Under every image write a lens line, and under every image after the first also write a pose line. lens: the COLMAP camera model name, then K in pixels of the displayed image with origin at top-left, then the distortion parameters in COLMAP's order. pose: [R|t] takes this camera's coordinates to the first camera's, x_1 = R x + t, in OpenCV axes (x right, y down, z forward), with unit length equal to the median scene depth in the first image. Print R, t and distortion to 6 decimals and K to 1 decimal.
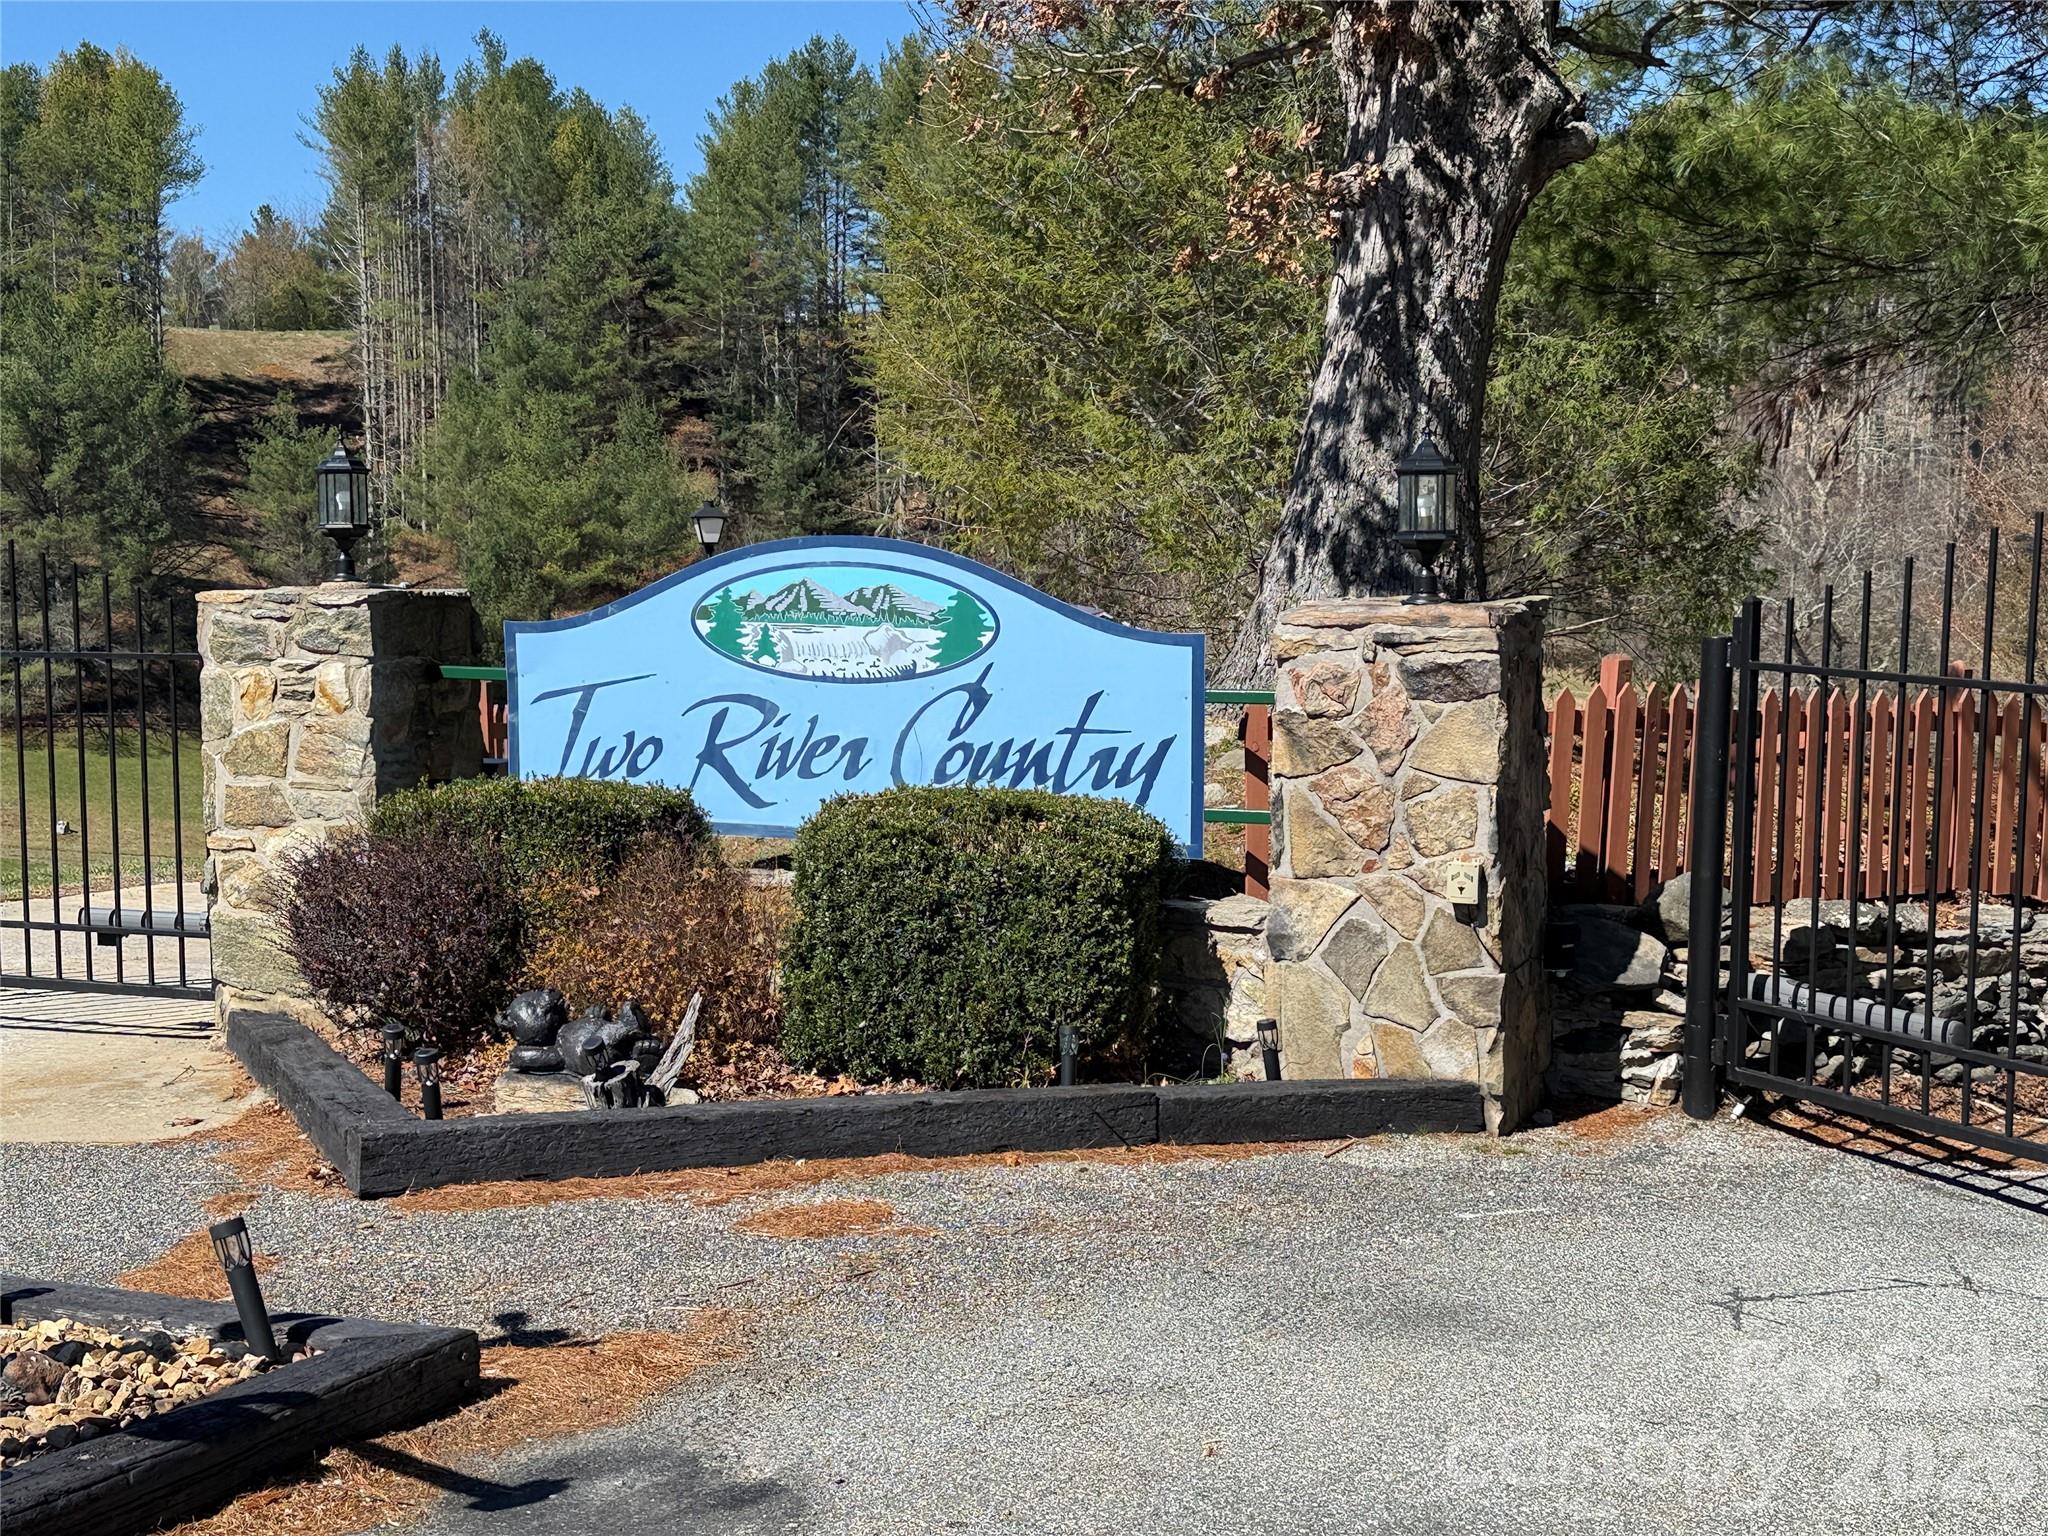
lens RADIAL K [[2720.4, 0, 1024.0], [0, 2720.4, 768.0], [0, 0, 1]] dist [0.139650, -0.037859]
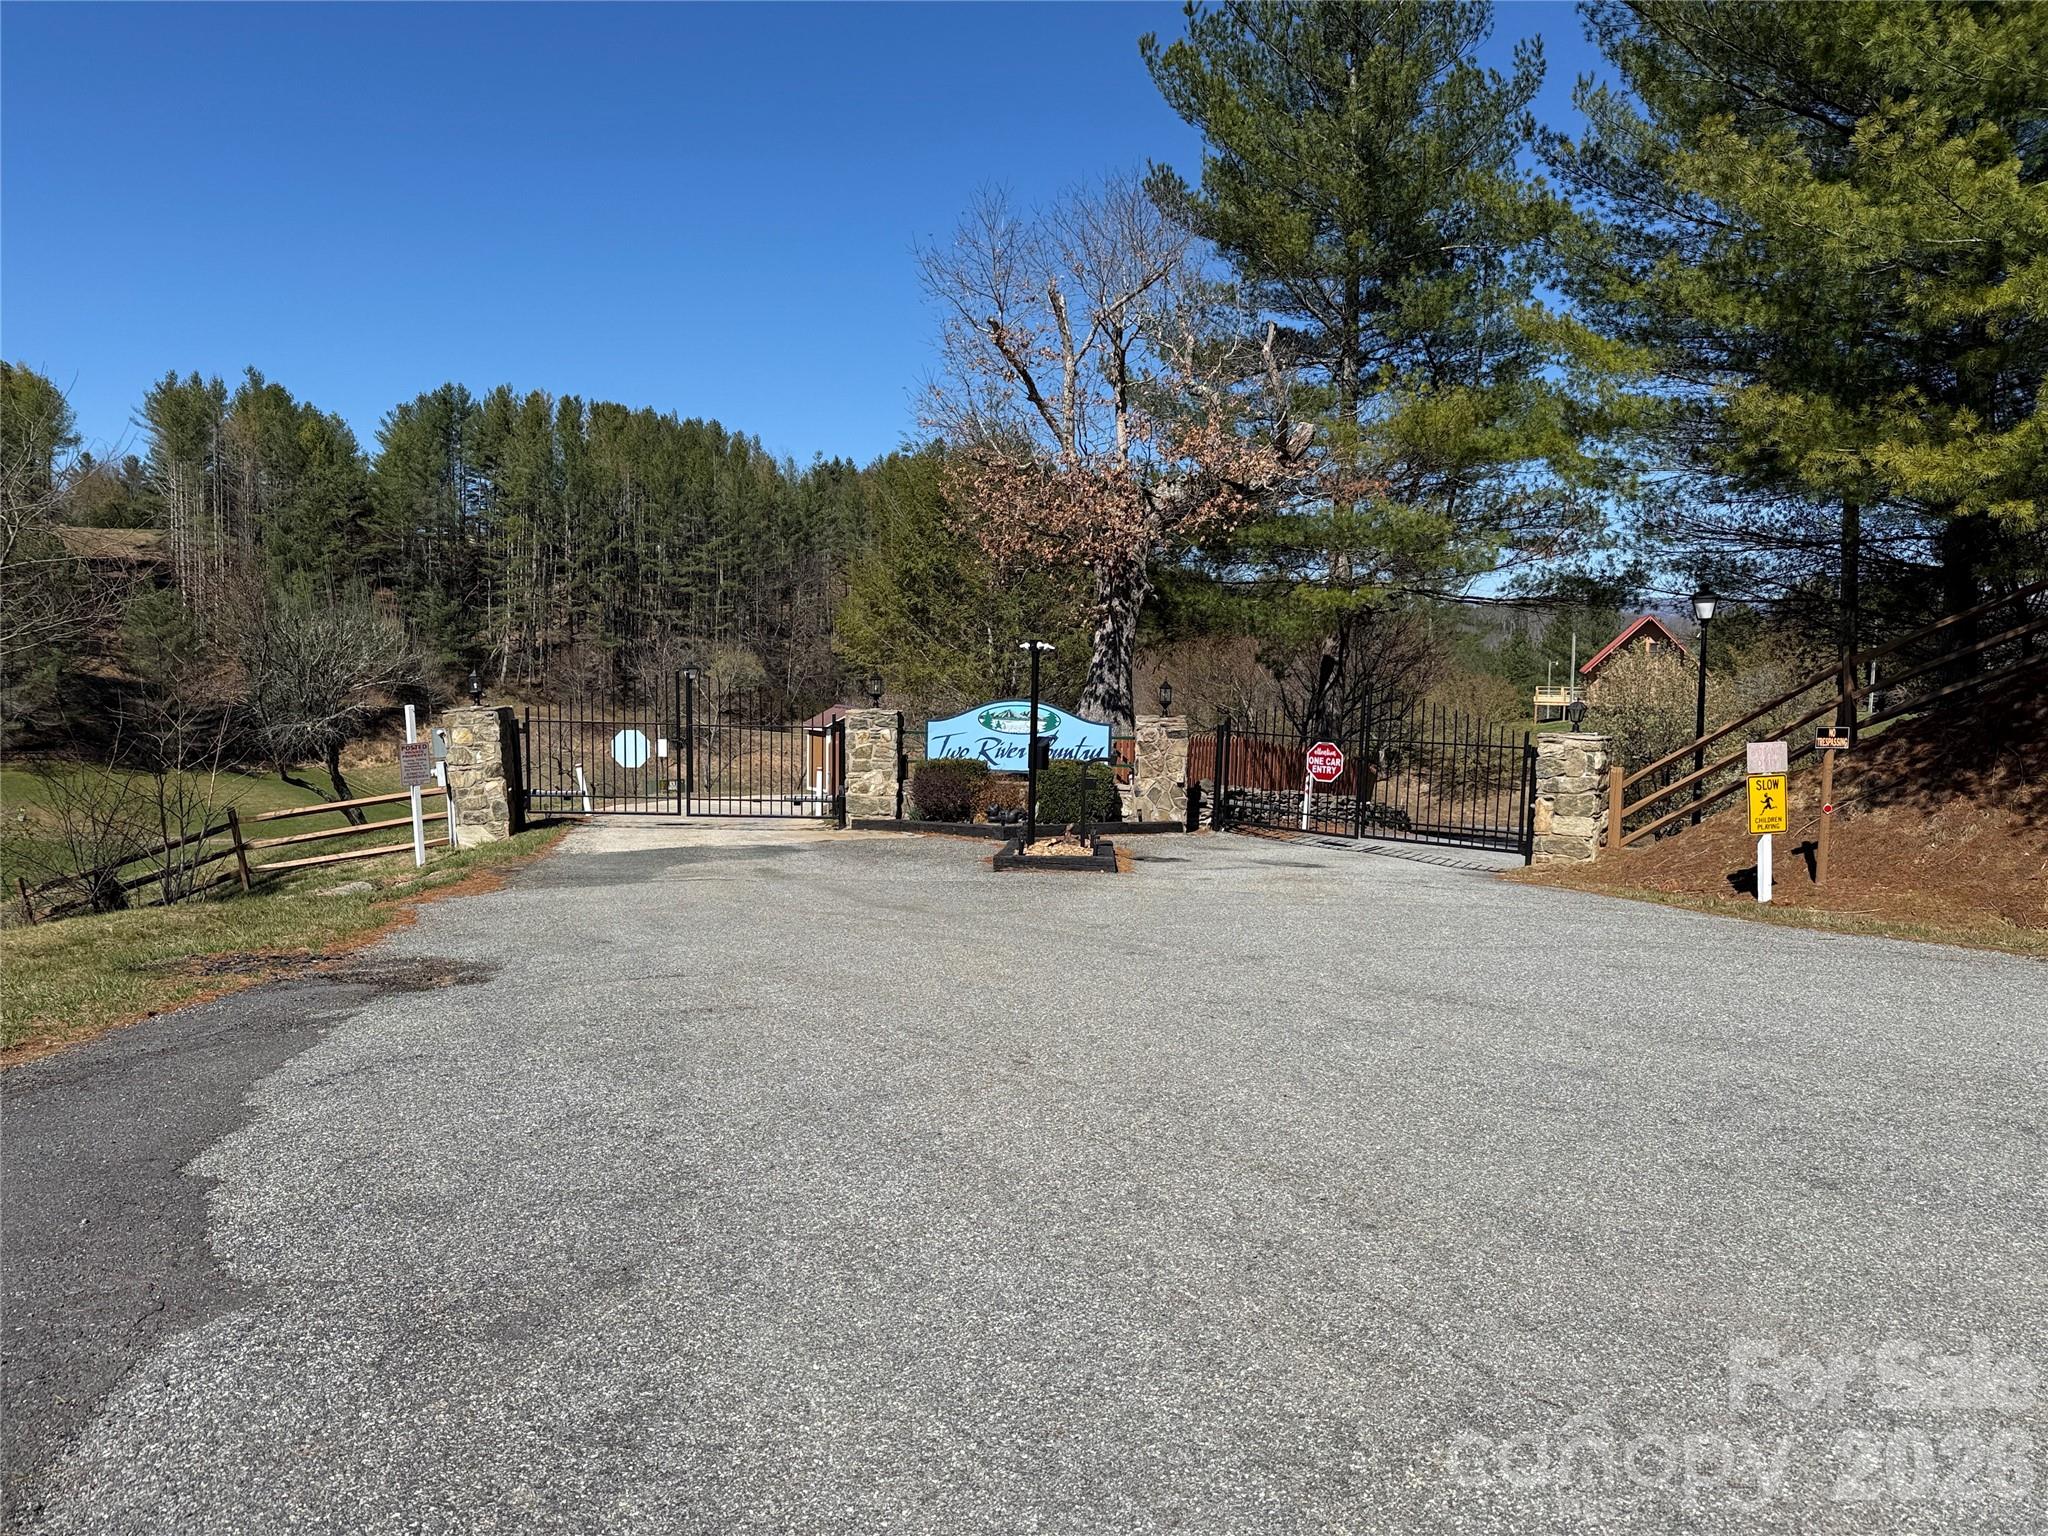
lens RADIAL K [[1540.0, 0, 1024.0], [0, 1540.0, 768.0], [0, 0, 1]] dist [0.007225, 0.009385]
pose [[0.937957, -0.006214, 0.346695, -0.752155], [0.009389, 0.999928, -0.007478, 0.031915], [-0.346624, 0.010269, 0.937948, -1.027067]]
